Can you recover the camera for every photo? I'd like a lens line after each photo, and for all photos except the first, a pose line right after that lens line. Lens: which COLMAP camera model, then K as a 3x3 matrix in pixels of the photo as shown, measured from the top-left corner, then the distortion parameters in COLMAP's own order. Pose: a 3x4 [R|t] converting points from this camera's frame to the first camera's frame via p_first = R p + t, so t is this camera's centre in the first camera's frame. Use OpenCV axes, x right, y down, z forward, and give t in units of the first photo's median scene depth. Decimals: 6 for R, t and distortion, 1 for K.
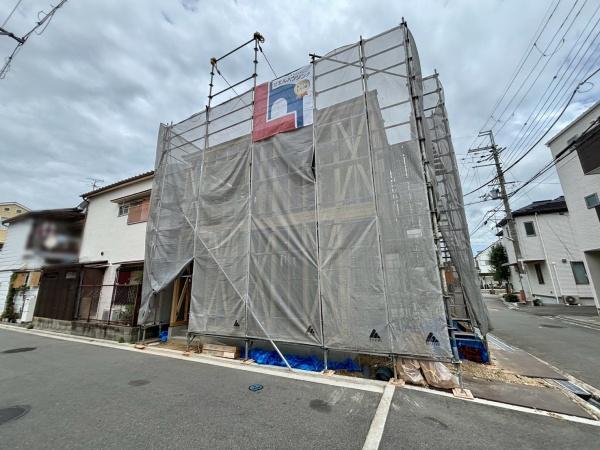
lens RADIAL K [[240.6, 0, 299.1], [0, 240.6, 224.1], [0, 0, 1]] dist [-0.000122, 0.000532]
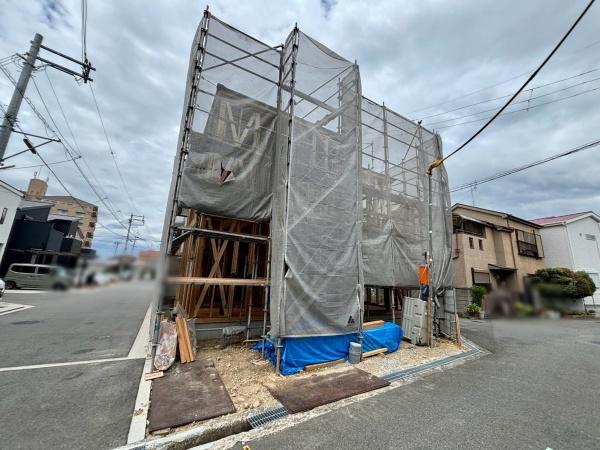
lens RADIAL K [[240.6, 0, 299.1], [0, 240.6, 224.1], [0, 0, 1]] dist [-0.000122, 0.000532]
pose [[0.825928, -0.075541, -0.558692, 0.947747], [0.083778, 0.996425, -0.010877, 0.064171], [0.557517, -0.037823, 0.829304, 0.270034]]
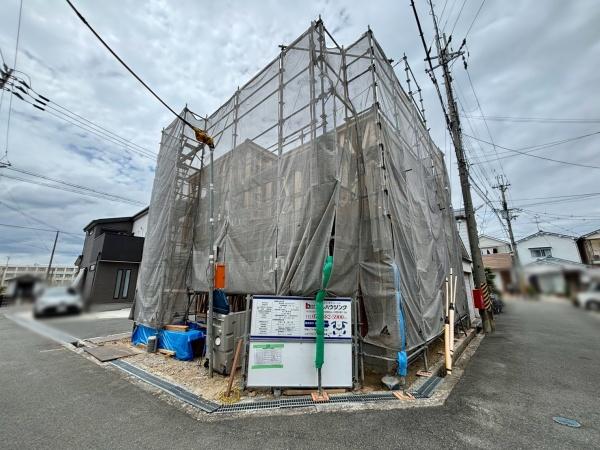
lens RADIAL K [[240.6, 0, 299.1], [0, 240.6, 224.1], [0, 0, 1]] dist [-0.000122, 0.000532]
pose [[-0.254405, -0.220957, -0.941518, 1.454184], [0.243461, 0.927563, -0.283468, 0.407889], [0.935951, -0.301339, -0.182183, 1.708865]]
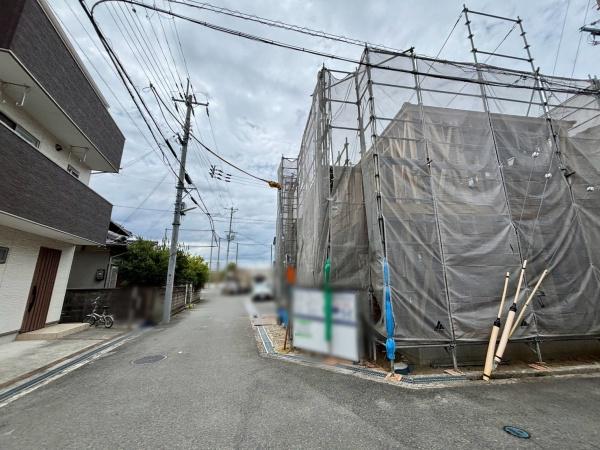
lens RADIAL K [[240.6, 0, 299.1], [0, 240.6, 224.1], [0, 0, 1]] dist [-0.000122, 0.000532]
pose [[-0.821317, -0.120801, -0.557535, 1.396536], [0.150405, 0.896890, -0.415893, 0.534289], [0.550288, -0.425436, -0.718462, 2.182225]]
